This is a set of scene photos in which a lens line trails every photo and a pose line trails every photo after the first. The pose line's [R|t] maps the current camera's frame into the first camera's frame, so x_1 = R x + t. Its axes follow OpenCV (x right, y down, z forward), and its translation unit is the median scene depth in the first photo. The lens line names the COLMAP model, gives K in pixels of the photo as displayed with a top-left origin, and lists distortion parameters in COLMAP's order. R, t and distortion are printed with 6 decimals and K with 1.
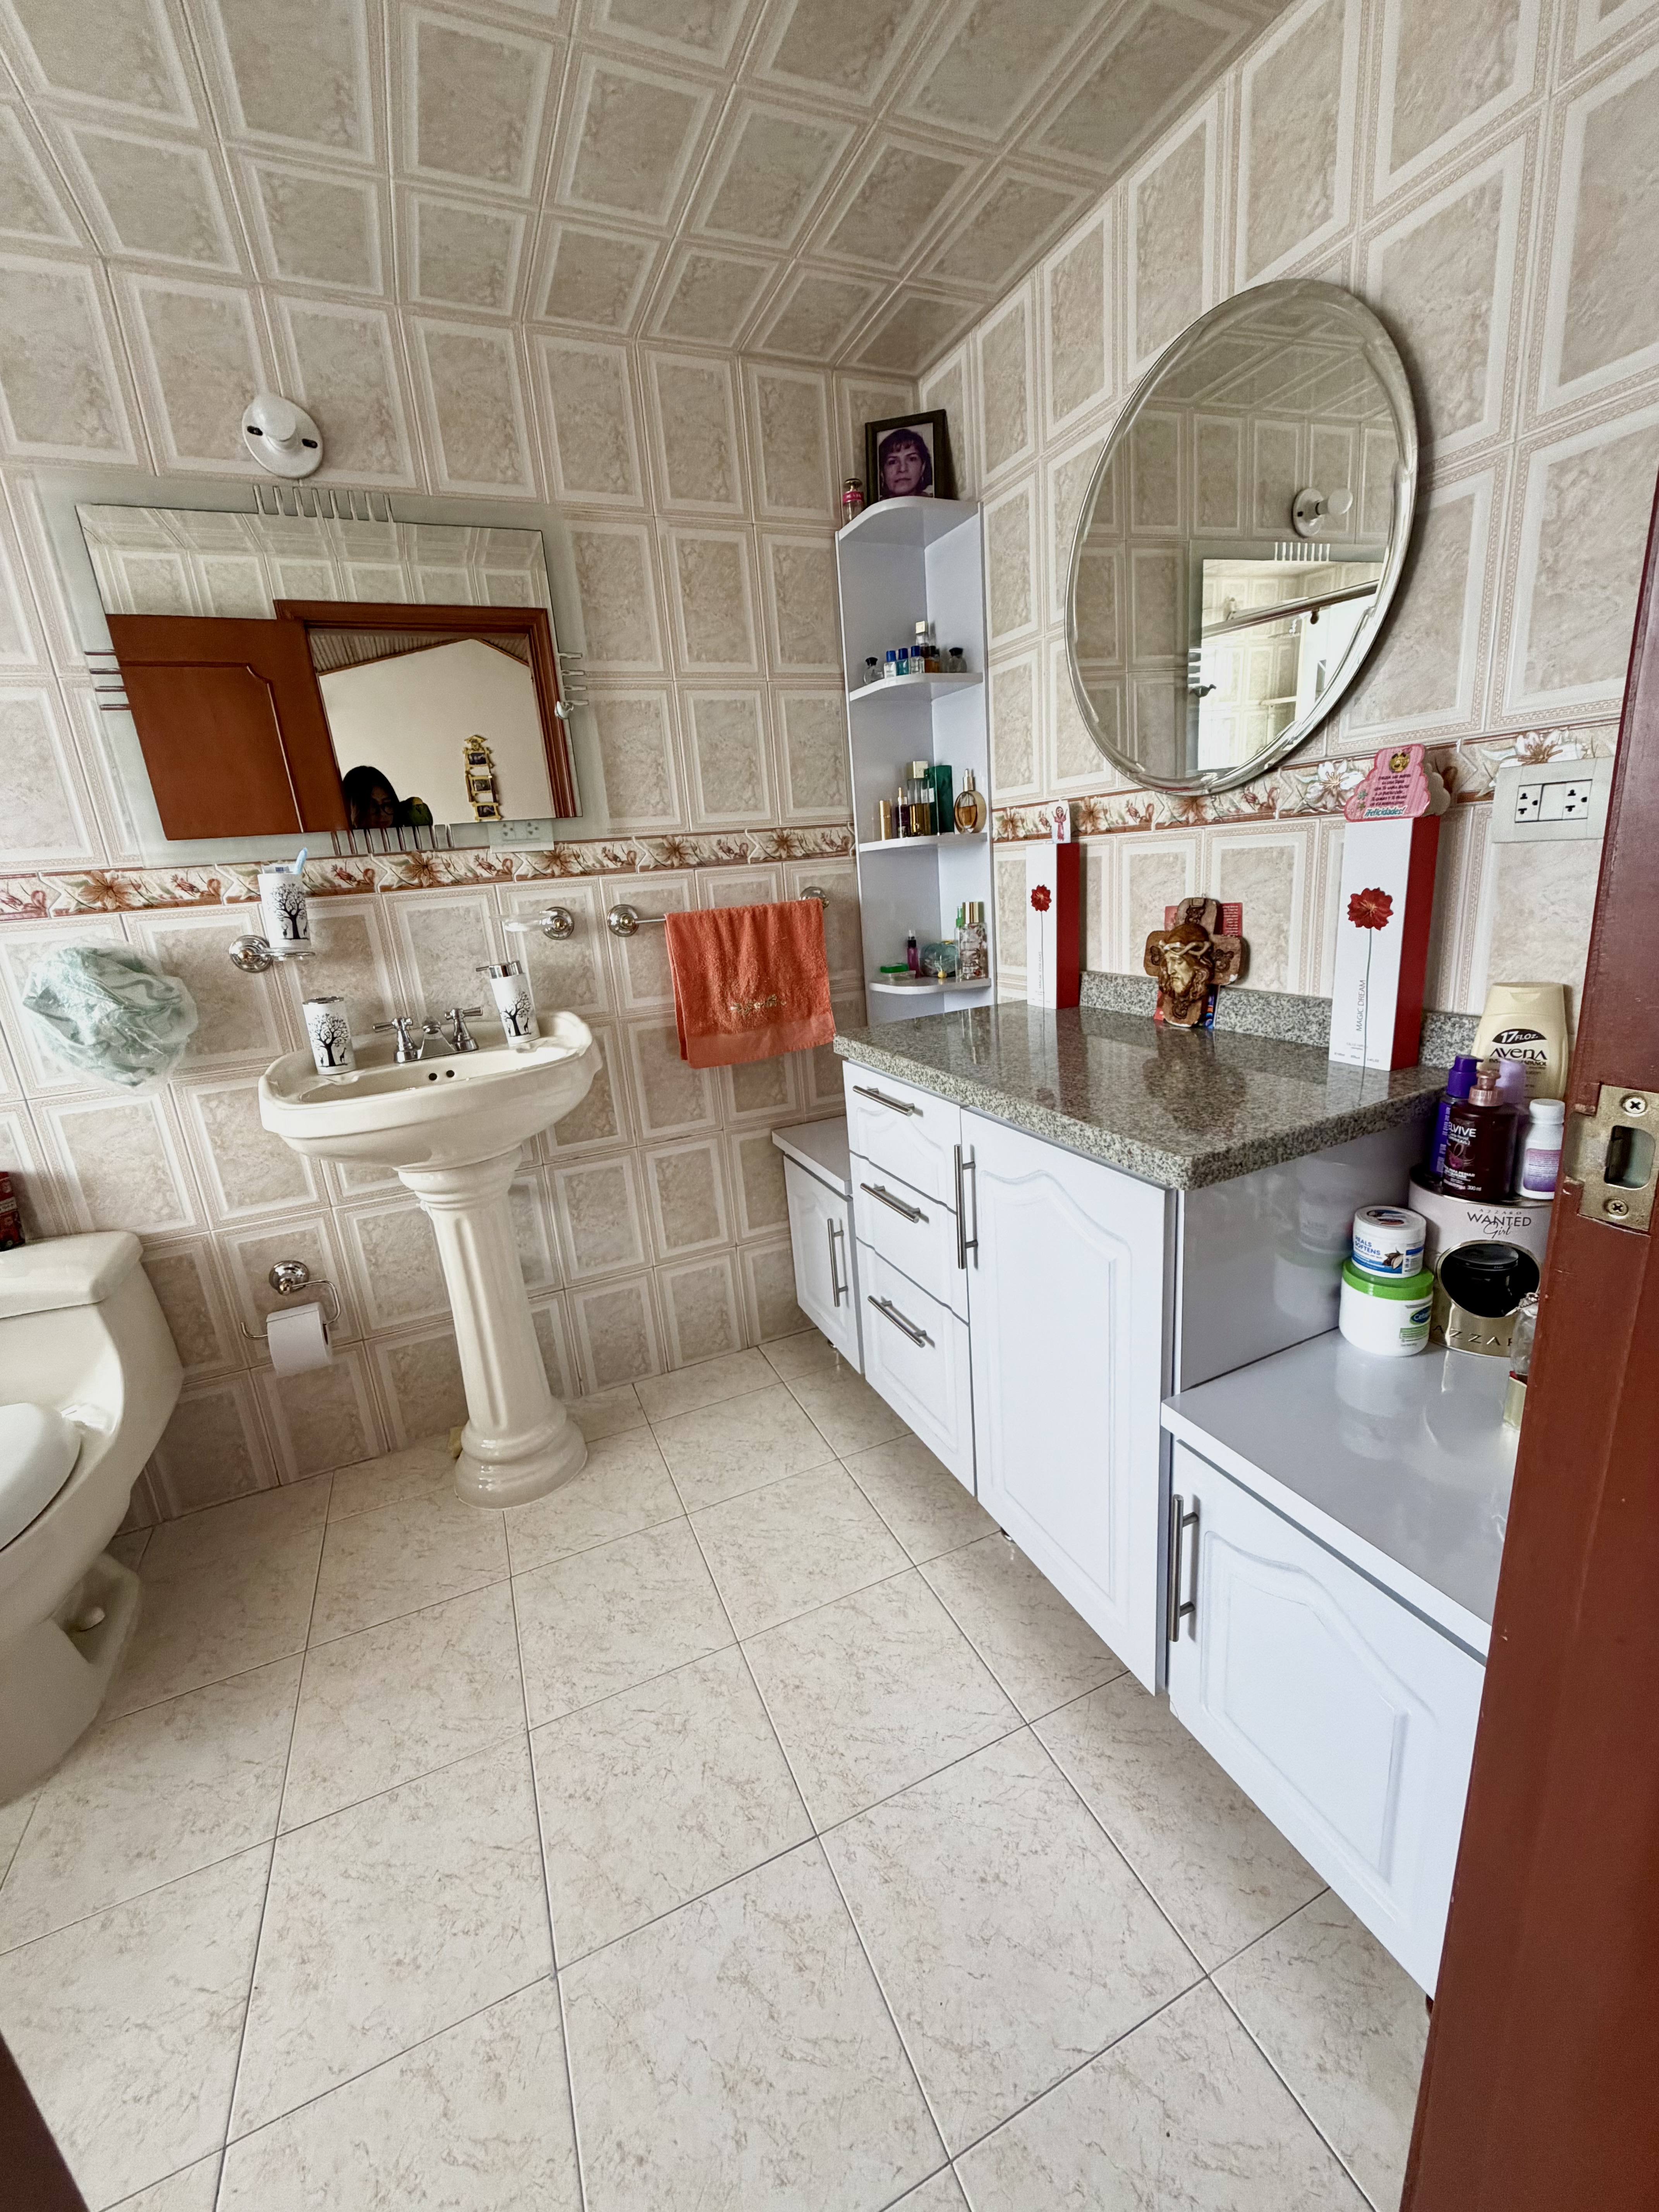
lens RADIAL K [[884.2, 0, 833.8], [0, 884.2, 1104.4], [0, 0, 1]] dist [-0.000820, -0.000080]
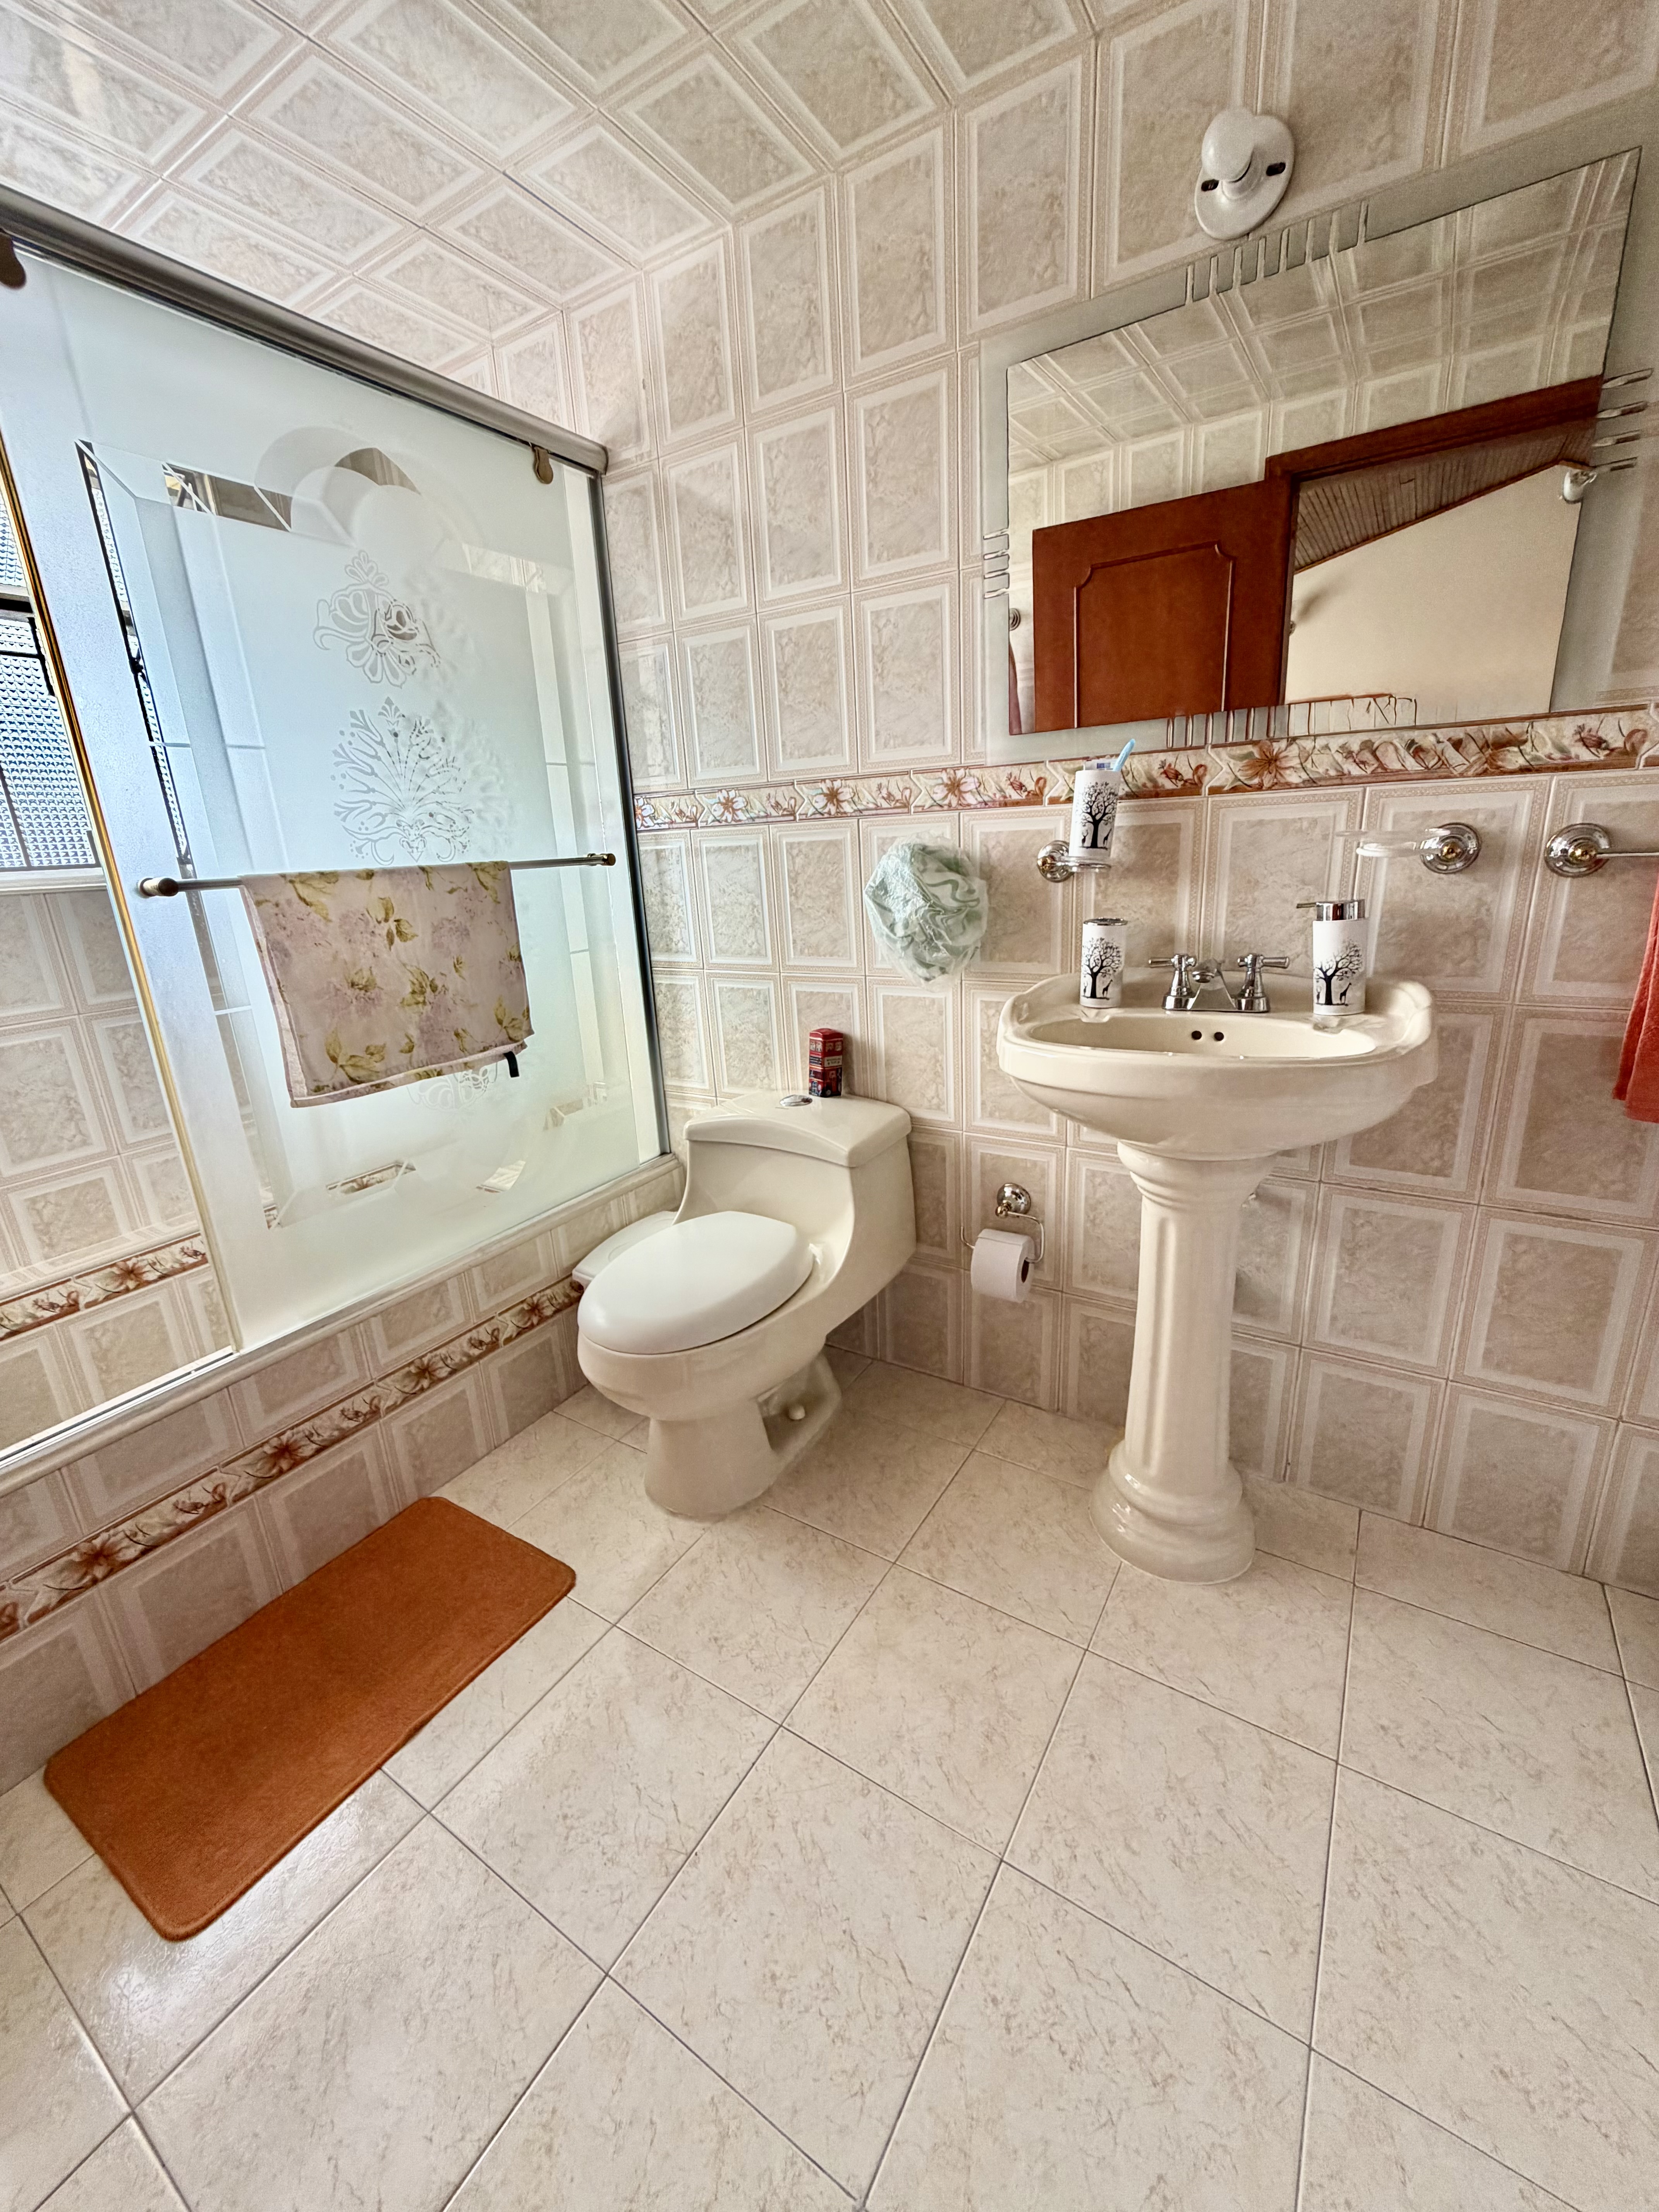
lens RADIAL K [[882.2, 0, 833.8], [0, 882.2, 1098.8], [0, 0, 1]] dist [0.000432, 0.000068]
pose [[0.549664, 0.284321, -0.785513, 0.003709], [-0.215816, 0.956710, 0.195269, -0.060981], [0.807027, 0.062194, 0.587230, 0.279581]]
